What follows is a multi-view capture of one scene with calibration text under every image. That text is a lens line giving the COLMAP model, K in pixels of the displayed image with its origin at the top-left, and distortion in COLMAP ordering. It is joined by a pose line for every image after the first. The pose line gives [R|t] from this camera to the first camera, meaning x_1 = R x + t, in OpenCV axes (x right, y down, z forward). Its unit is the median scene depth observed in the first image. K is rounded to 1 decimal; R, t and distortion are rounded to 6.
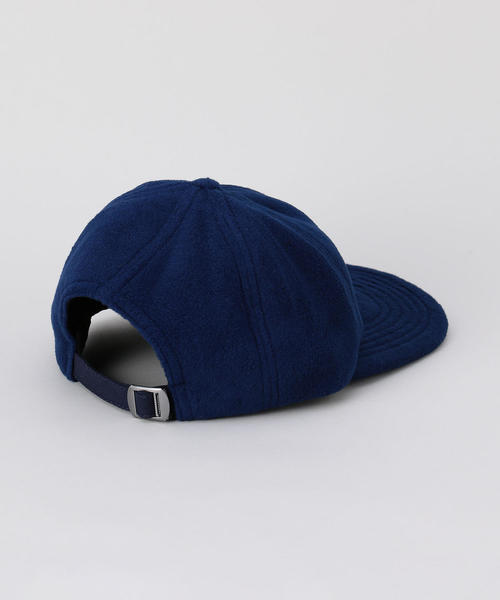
lens RADIAL K [[2929.5, 0, 250.0], [0, 2929.5, 299.9], [0, 0, 1]] dist [-0.212729, 0.000000]
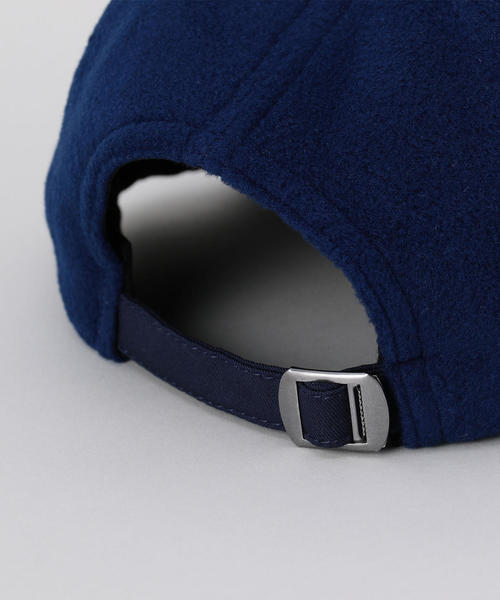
lens RADIAL K [[3805.5, 0, 250.0], [0, 3805.5, 300.1], [0, 0, 1]] dist [-0.060298, 0.000000]
pose [[0.991550, -0.066344, 0.111473, -0.103985], [0.059199, 0.996047, 0.066226, -0.015754], [-0.115426, -0.059067, 0.991558, 0.476223]]
